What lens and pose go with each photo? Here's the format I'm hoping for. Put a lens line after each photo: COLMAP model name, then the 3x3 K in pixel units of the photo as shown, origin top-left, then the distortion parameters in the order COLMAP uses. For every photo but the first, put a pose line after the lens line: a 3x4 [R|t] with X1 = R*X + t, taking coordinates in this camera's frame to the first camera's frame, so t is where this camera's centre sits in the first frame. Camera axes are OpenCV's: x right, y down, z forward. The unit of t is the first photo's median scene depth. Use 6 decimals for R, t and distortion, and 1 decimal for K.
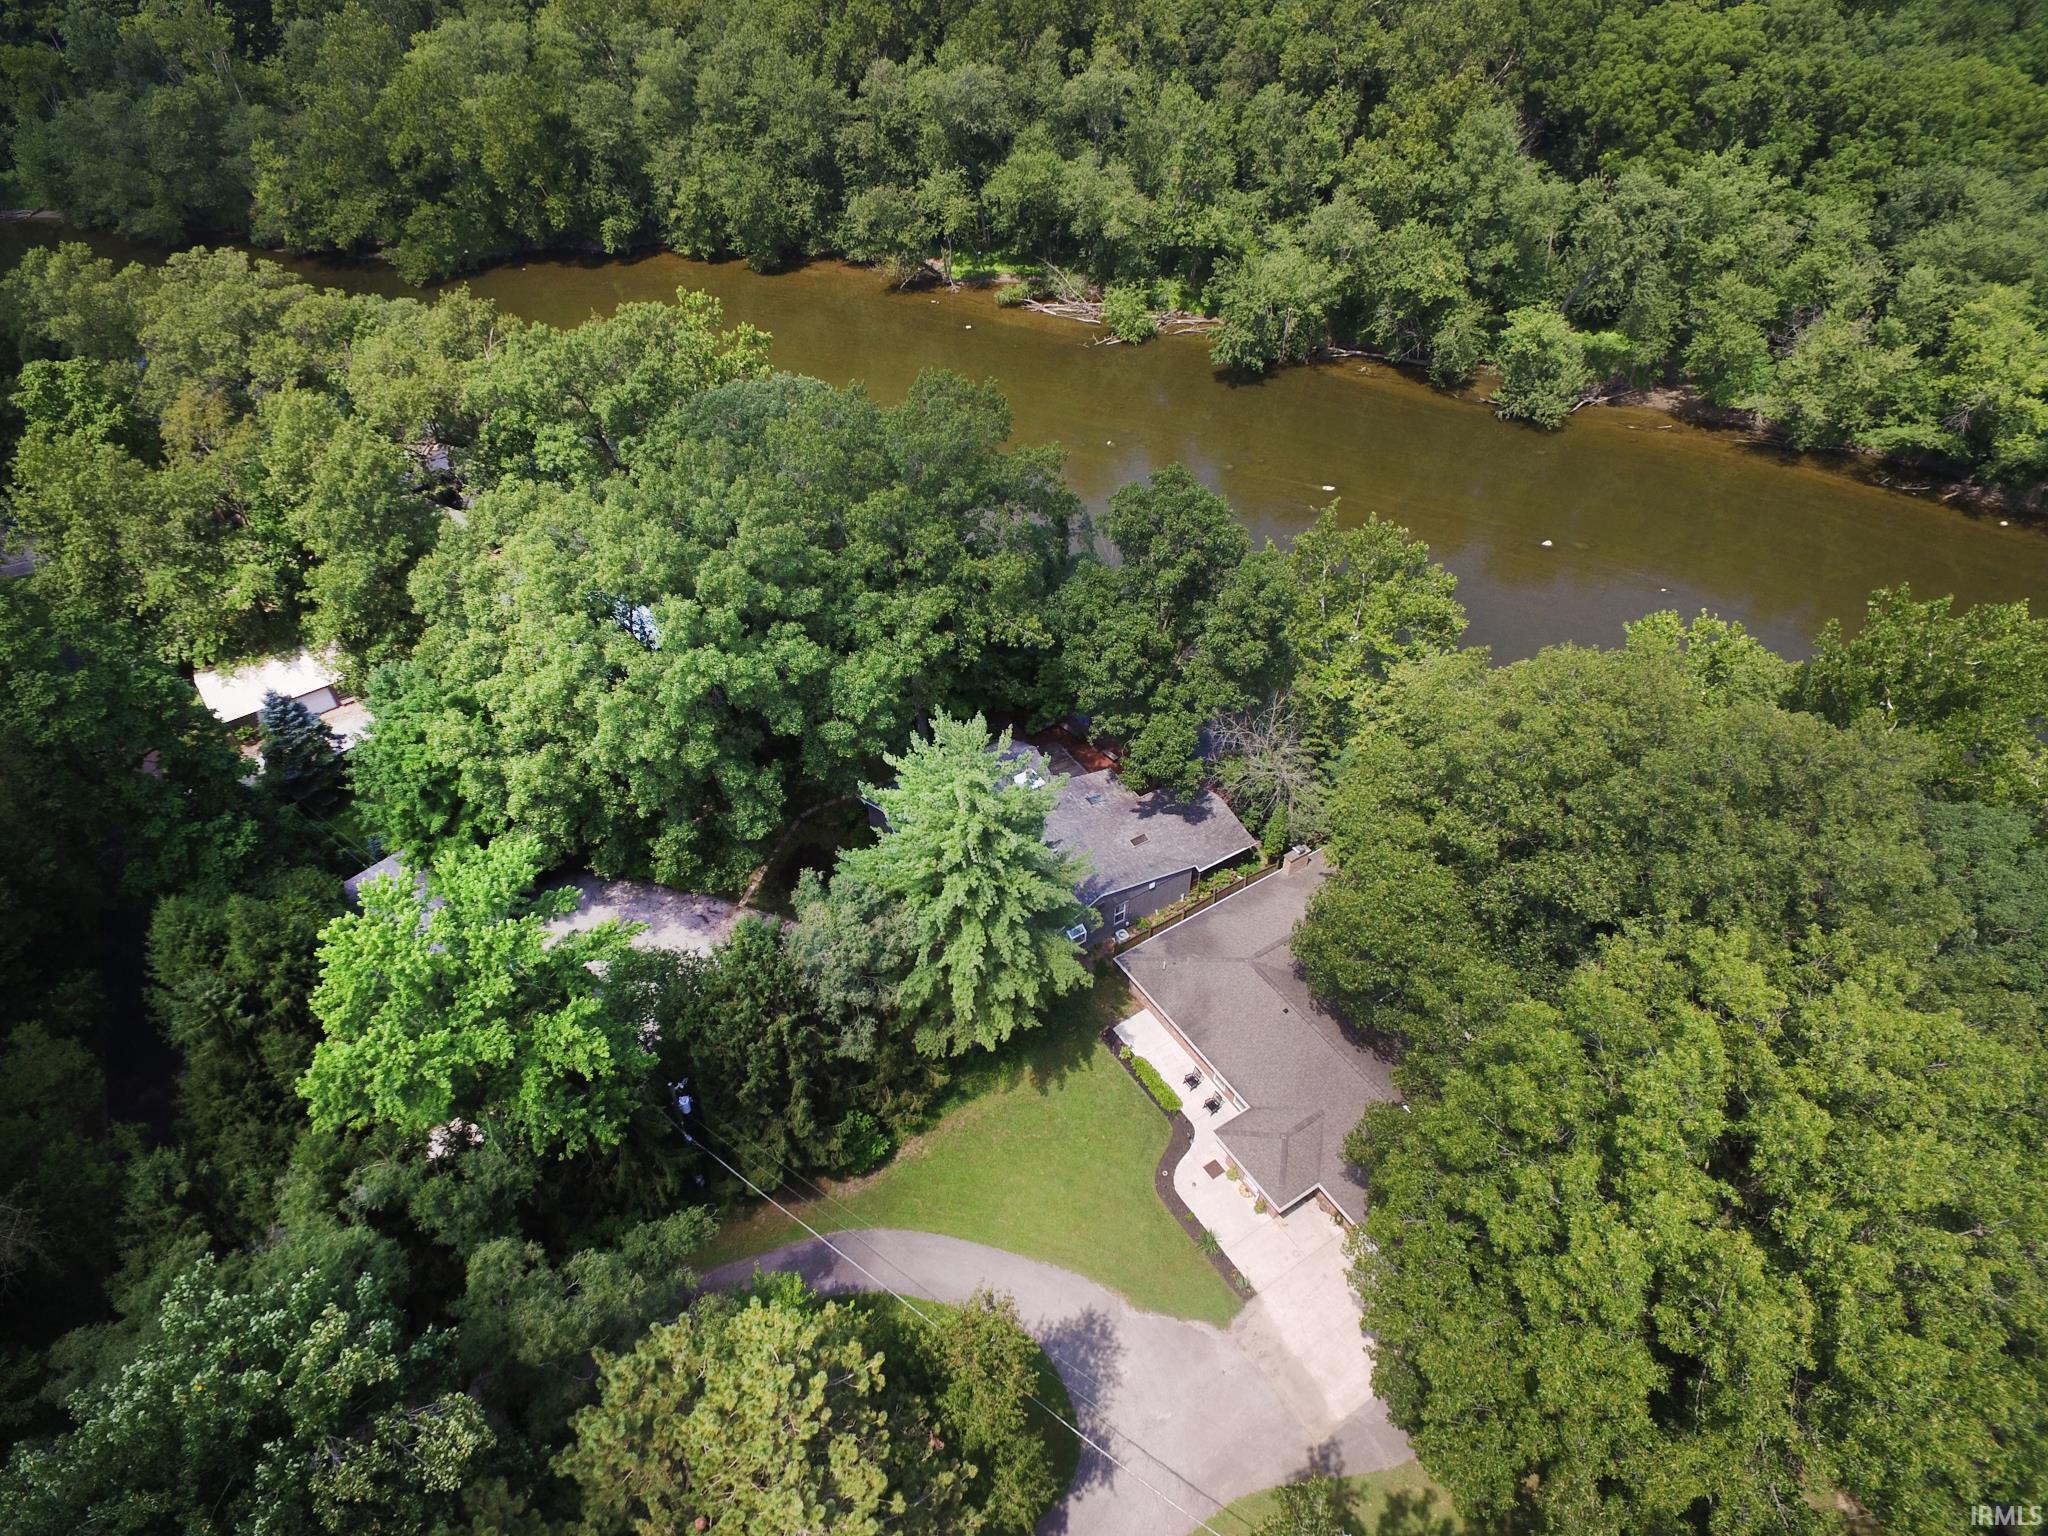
lens RADIAL K [[1216.0, 0, 1024.0], [0, 1216.0, 768.0], [0, 0, 1]] dist [0.003824, 0.002131]
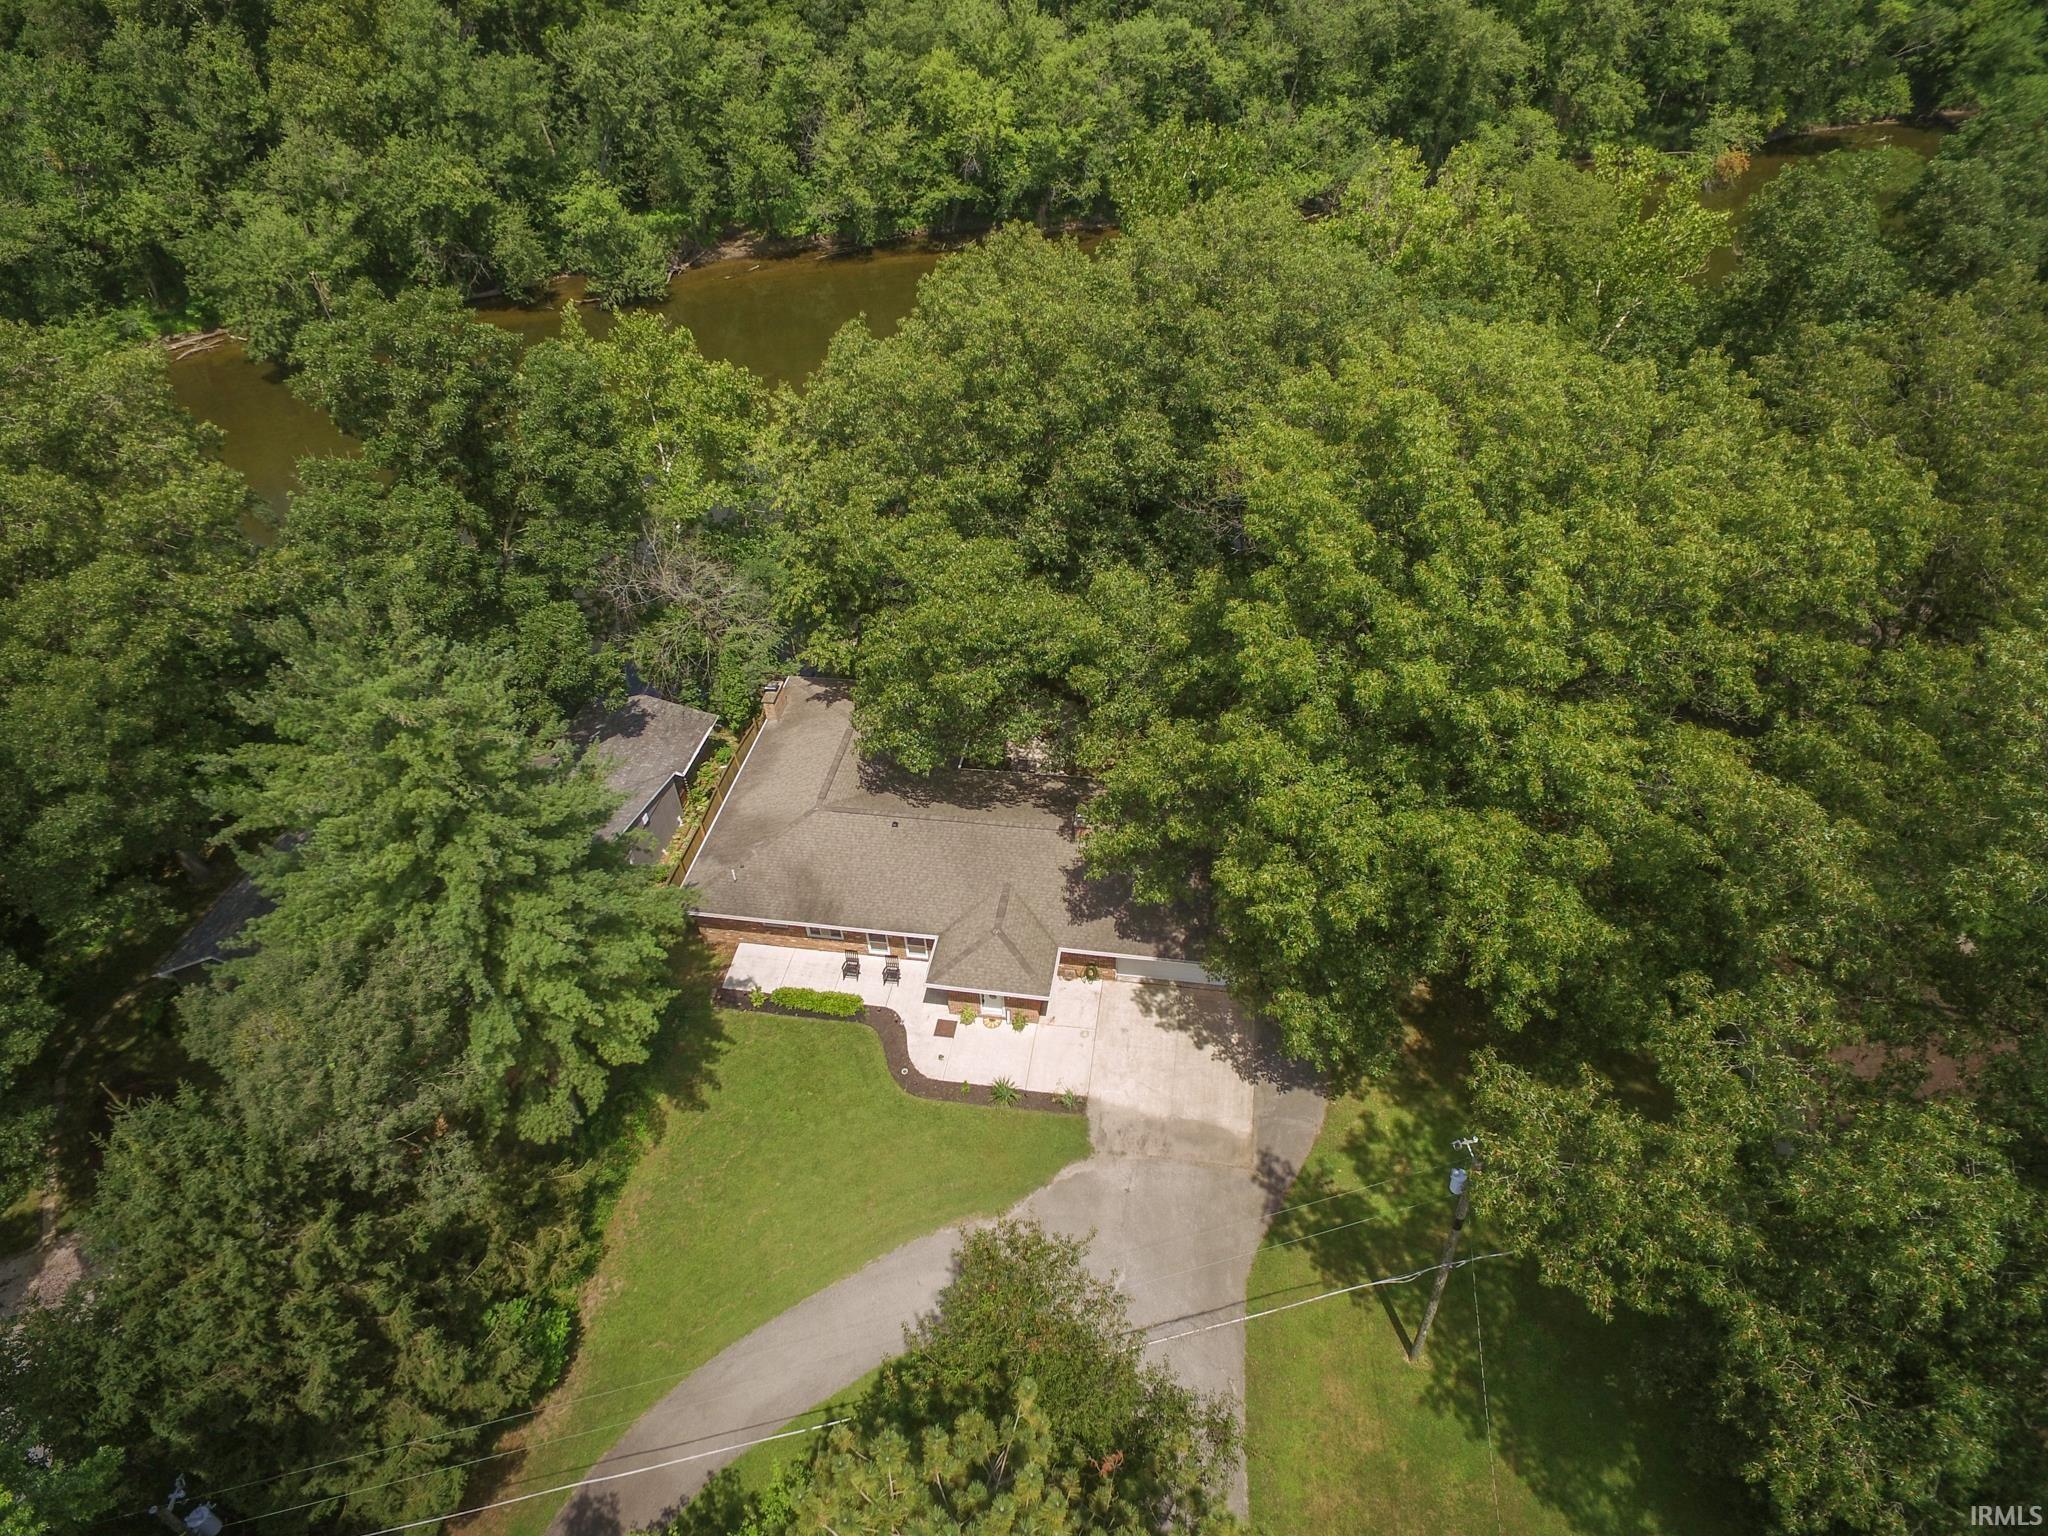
lens RADIAL K [[1184.1, 0, 1024.0], [0, 1184.1, 768.0], [0, 0, 1]] dist [-0.002765, 0.000614]
pose [[0.664733, -0.499862, 0.555219, -0.154290], [0.522897, 0.842097, 0.132101, 0.112556], [-0.533581, 0.202511, 0.821146, 0.307244]]
